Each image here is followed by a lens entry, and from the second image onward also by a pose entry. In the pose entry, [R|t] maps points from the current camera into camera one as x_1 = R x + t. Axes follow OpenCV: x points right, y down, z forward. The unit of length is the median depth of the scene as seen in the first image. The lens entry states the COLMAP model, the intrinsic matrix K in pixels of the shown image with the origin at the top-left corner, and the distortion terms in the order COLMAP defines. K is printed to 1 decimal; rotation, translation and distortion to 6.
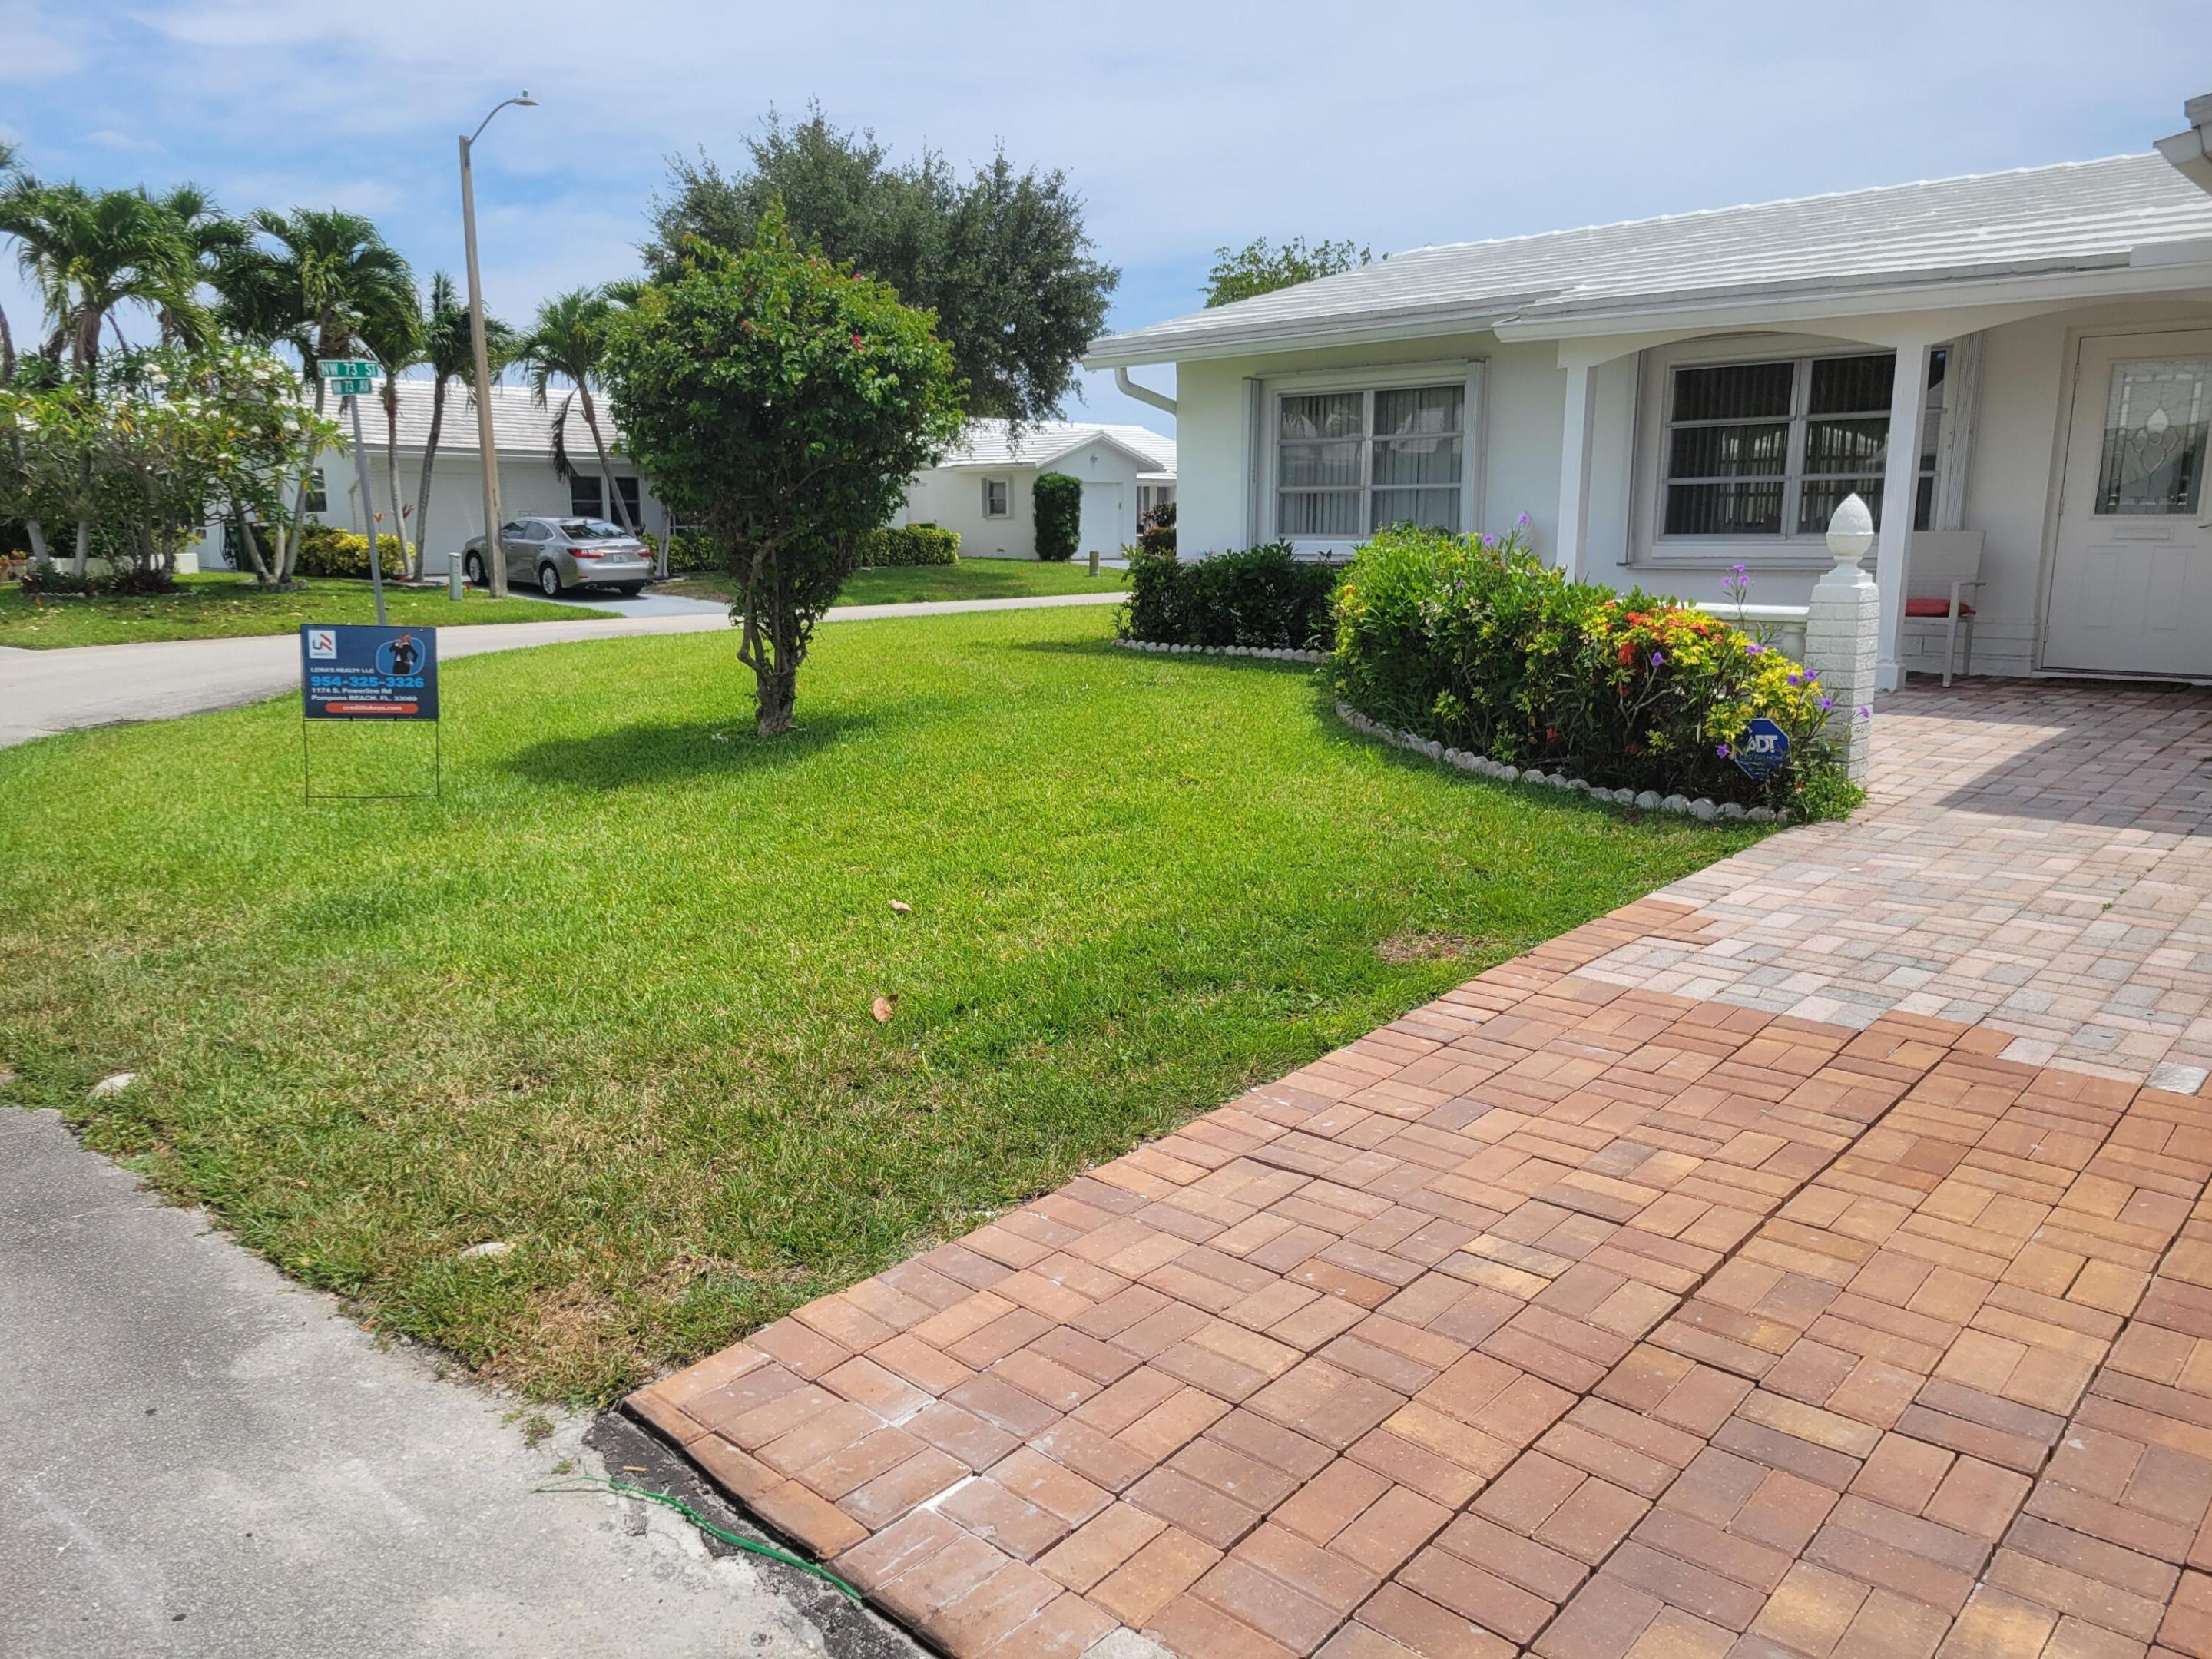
lens RADIAL K [[1639.9, 0, 1106.0], [0, 1639.9, 829.5], [0, 0, 1]] dist [0.040049, -0.006134]
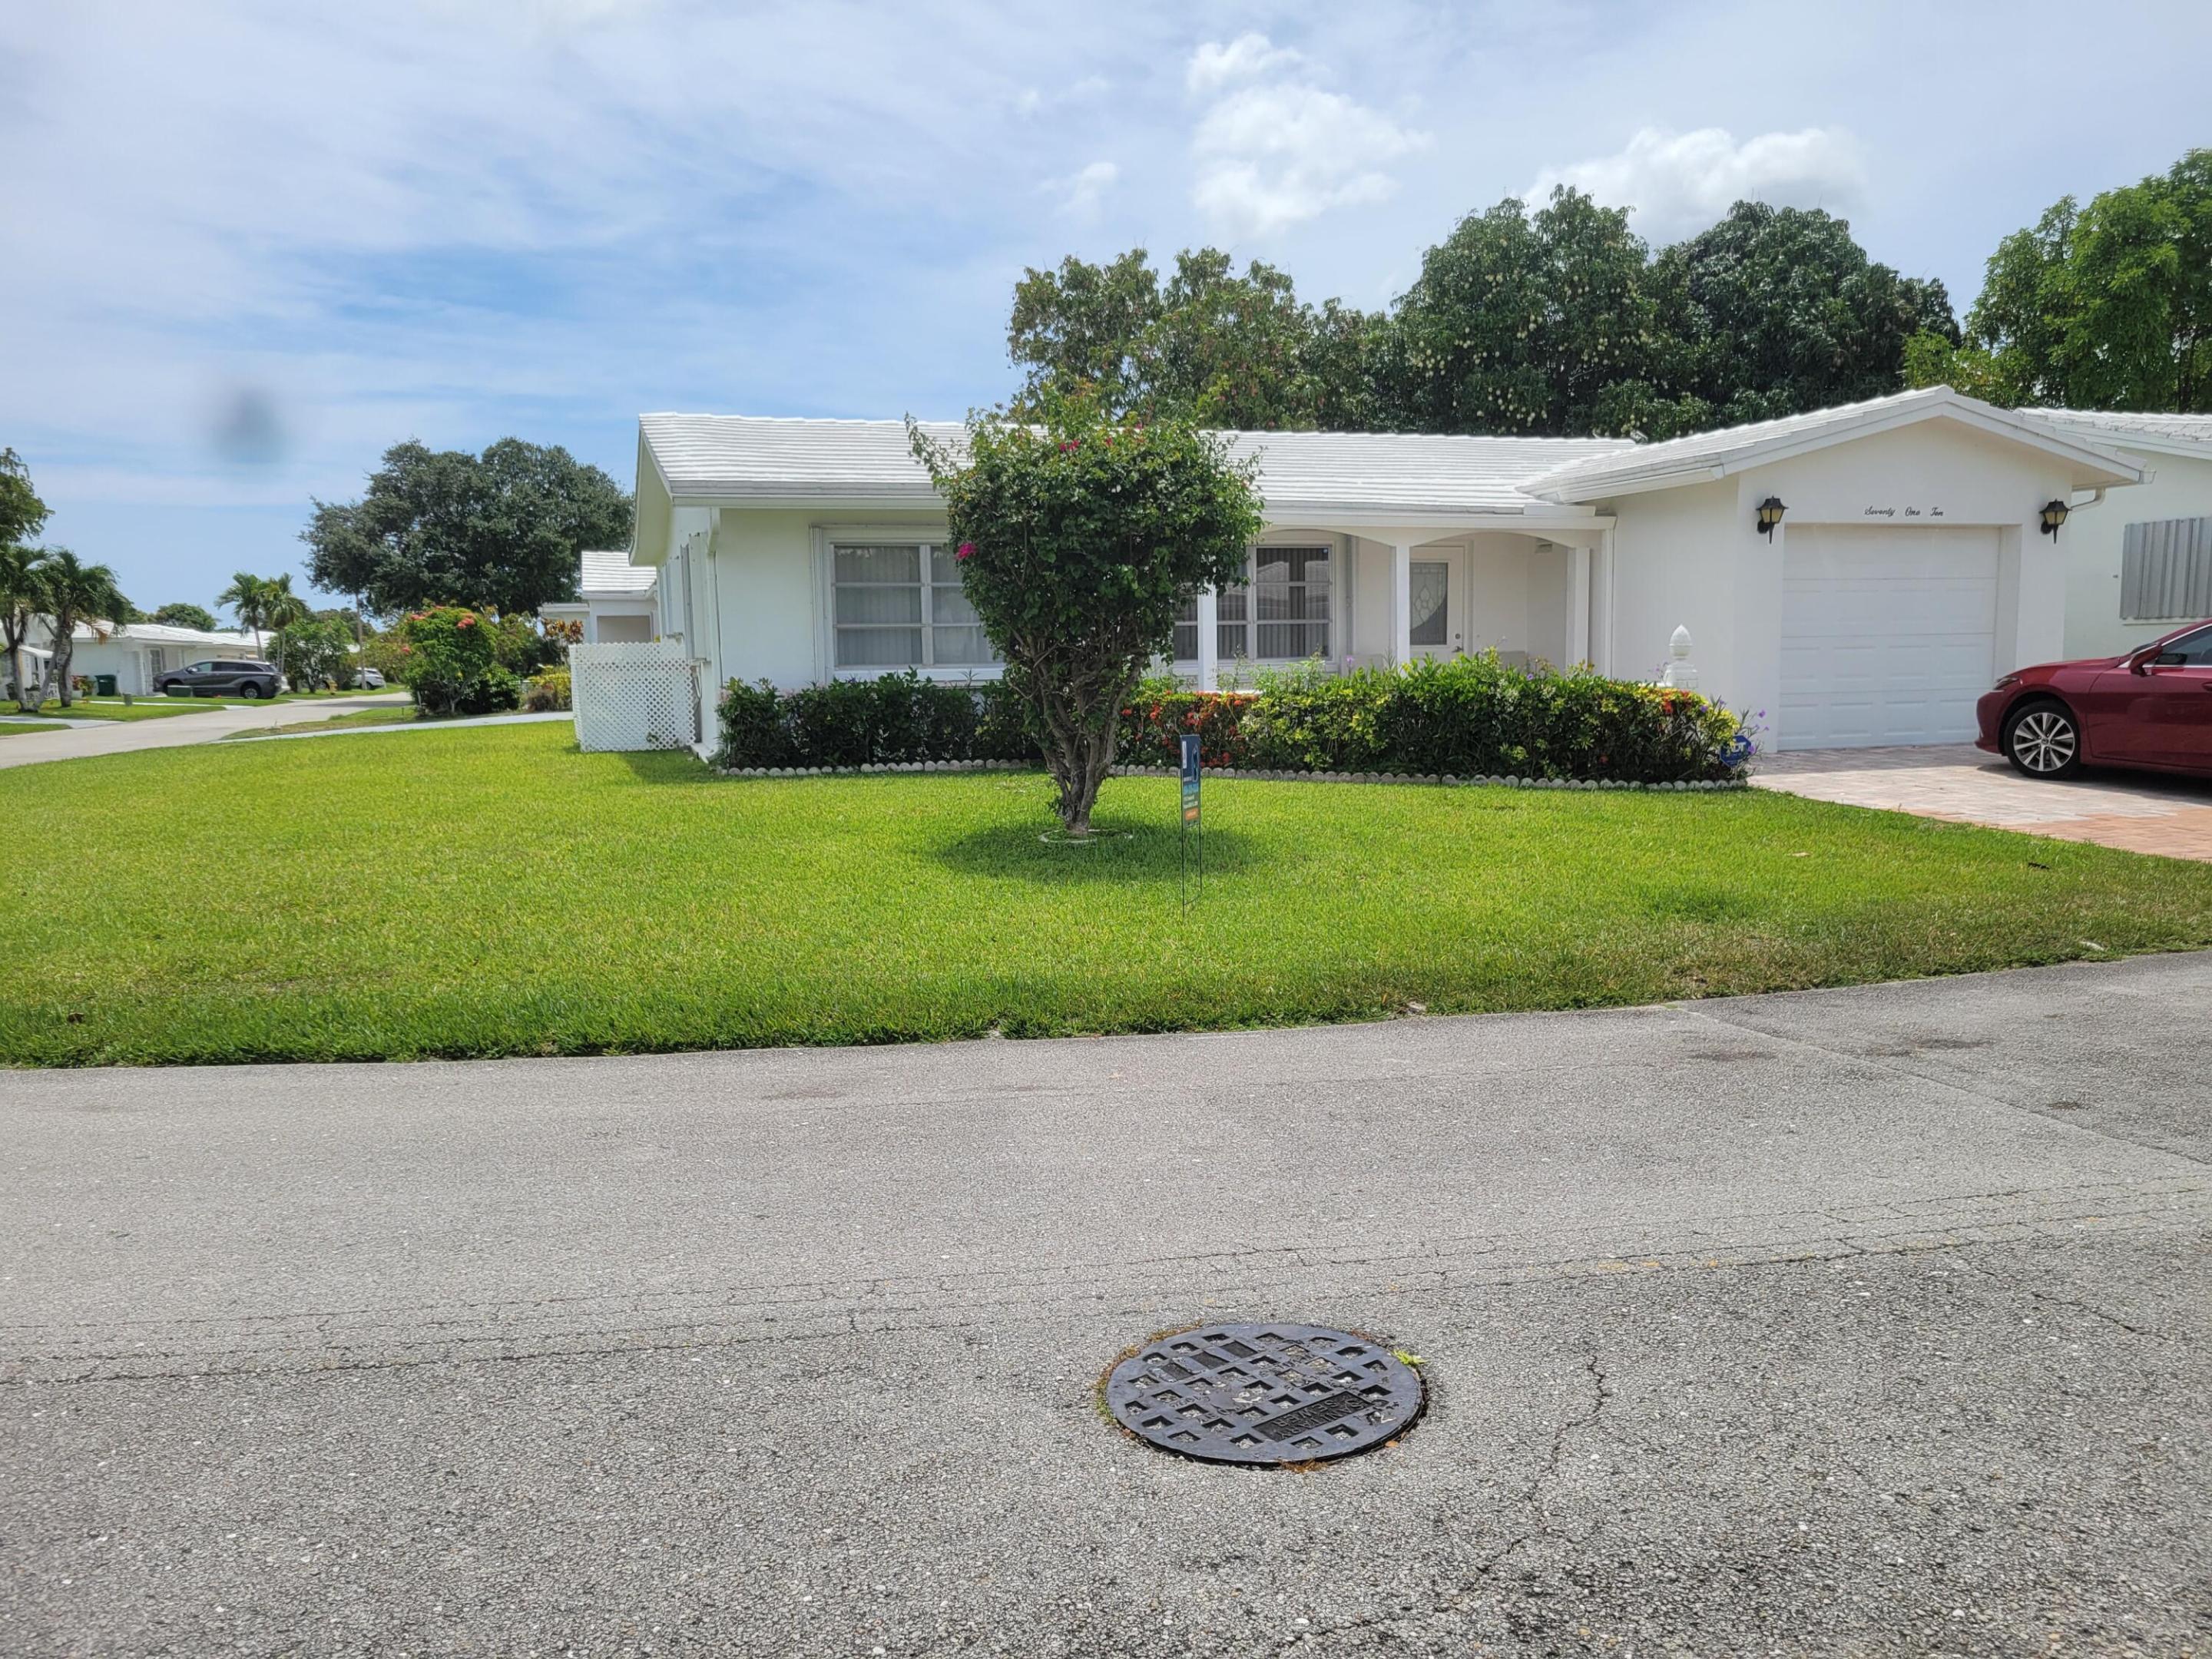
lens RADIAL K [[1615.0, 0, 1106.0], [0, 1615.0, 829.5], [0, 0, 1]] dist [0.047377, -0.021591]
pose [[0.509181, -0.094423, 0.855464, -1.702572], [0.173890, 0.984751, 0.005192, -0.100204], [-0.842910, 0.146113, 0.517836, 0.666498]]
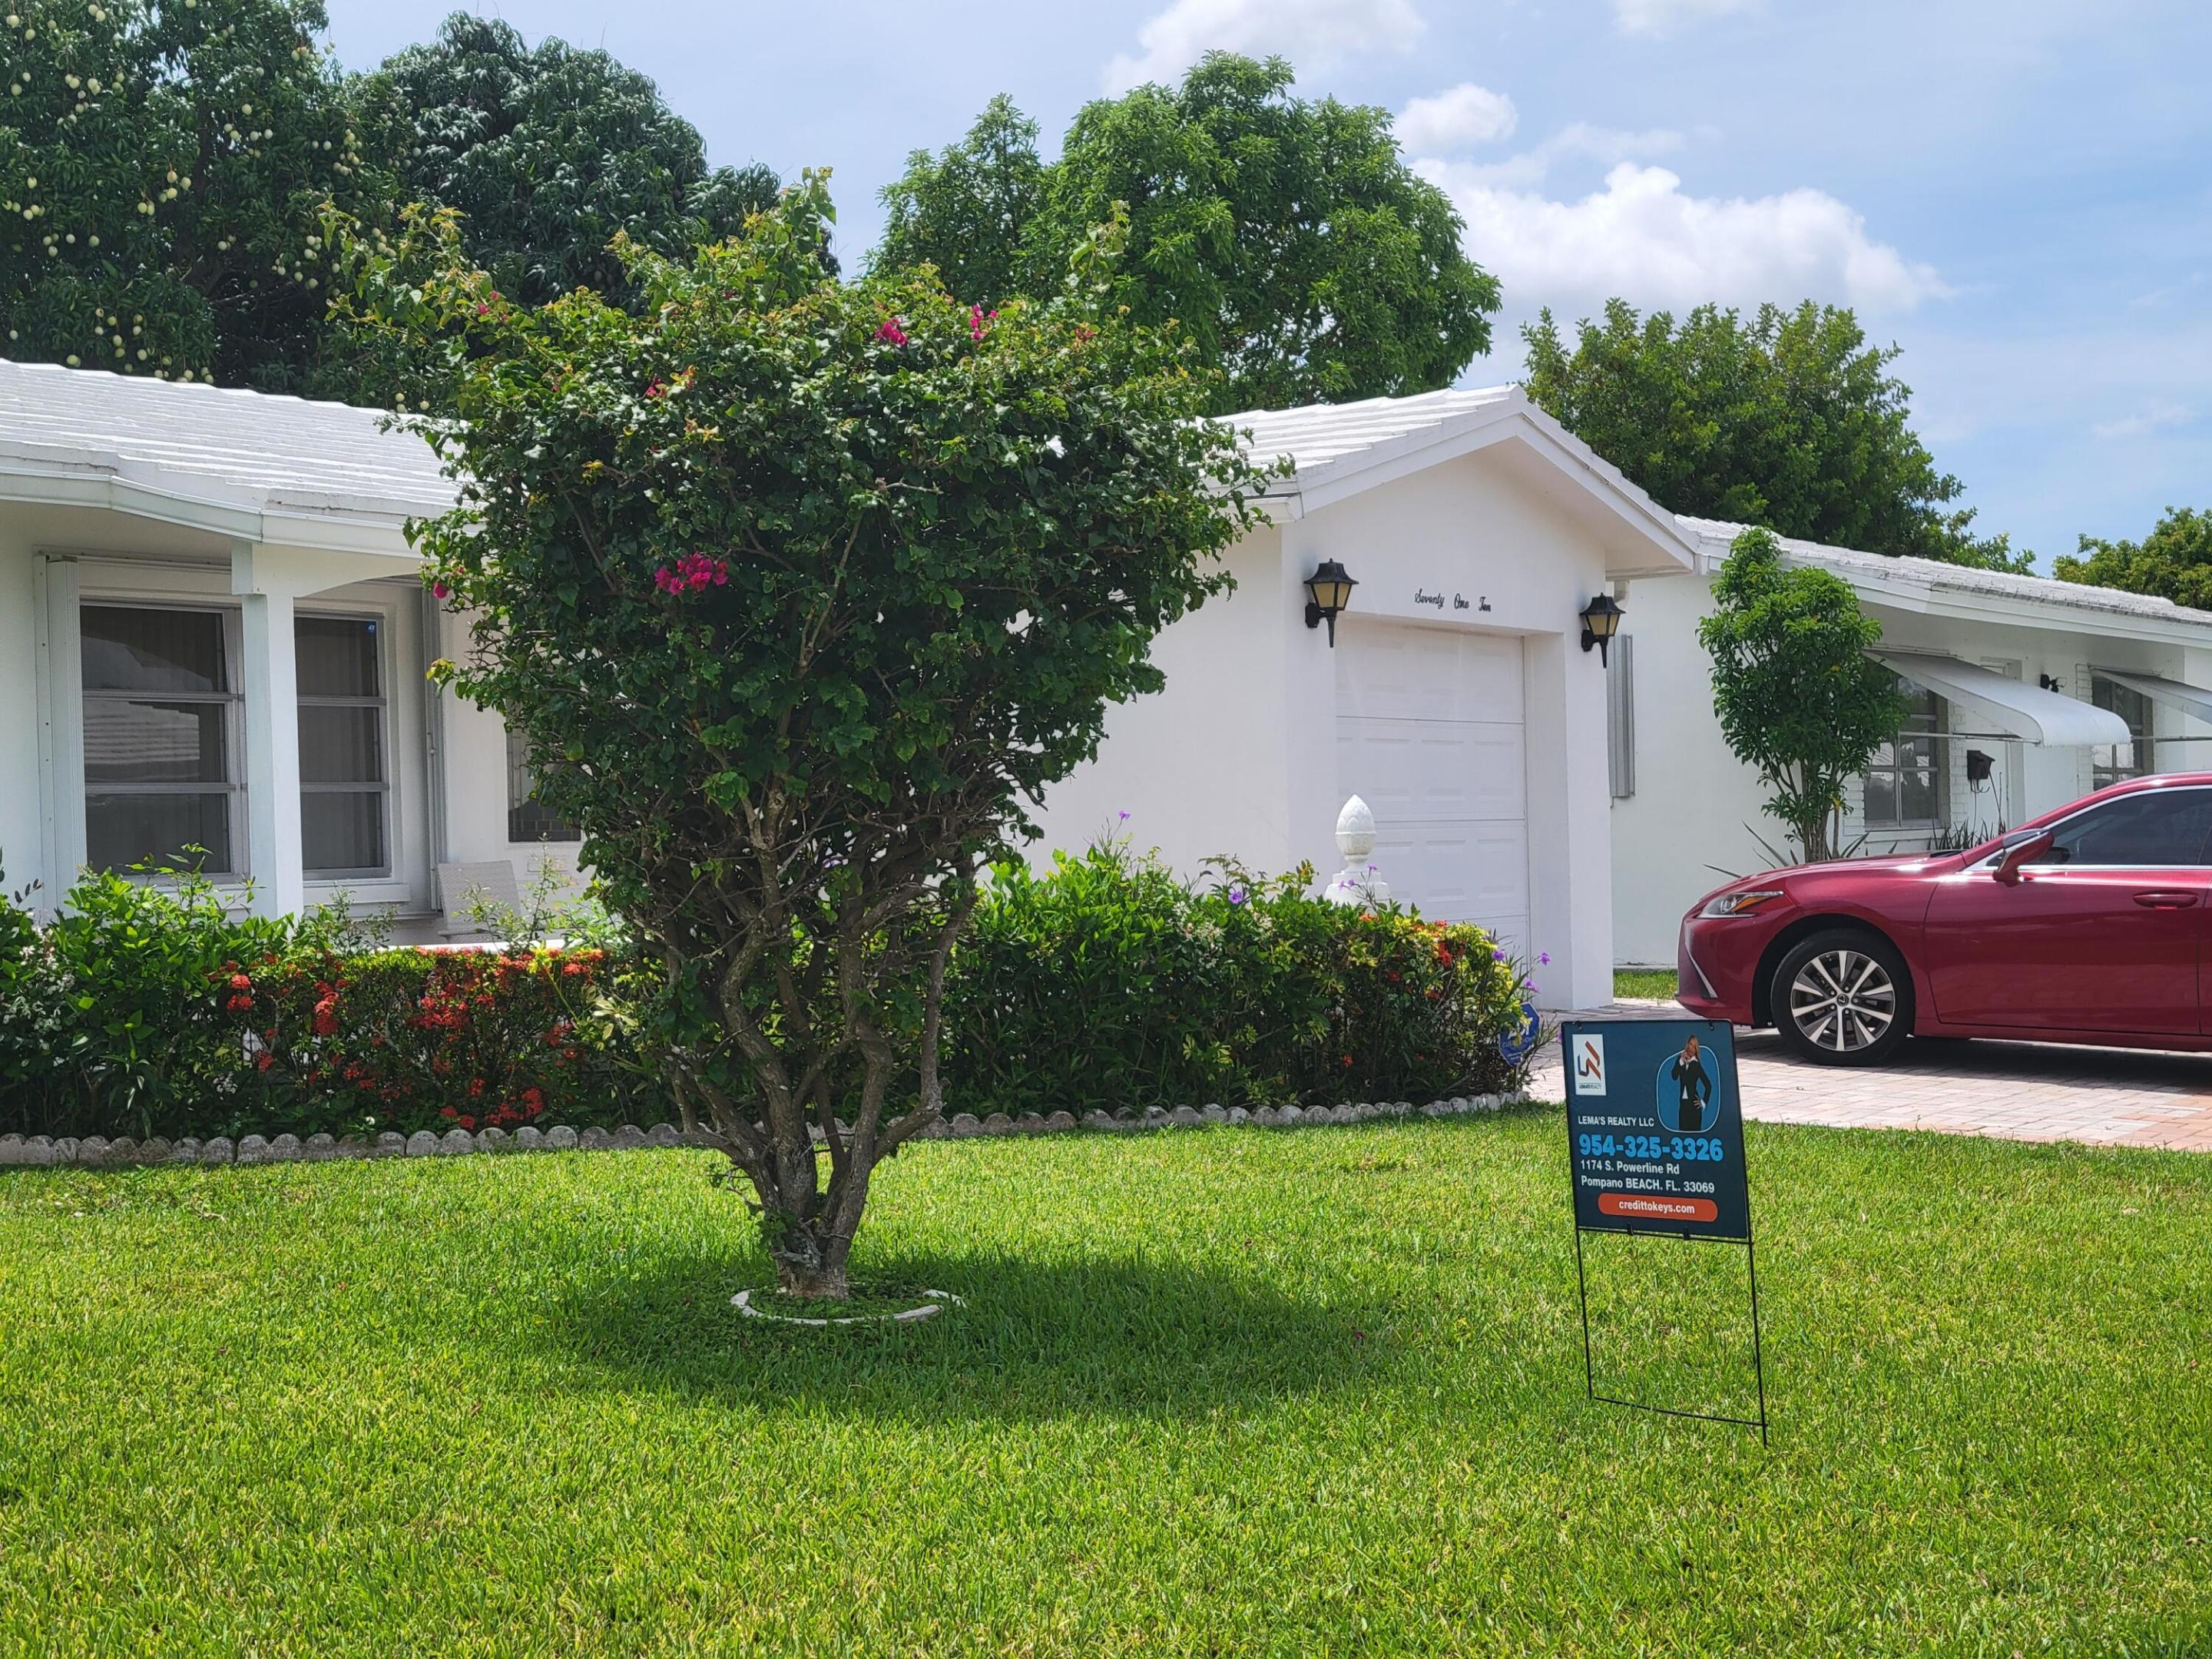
lens RADIAL K [[3306.4, 0, 959.3], [0, 3306.4, 833.0], [0, 0, 1]] dist [0.128960, -0.012295]
pose [[-0.144544, 0.011509, 0.989431, -1.637520], [0.209688, 0.977579, 0.019262, -0.296108], [-0.967025, 0.210257, -0.143717, 1.678738]]
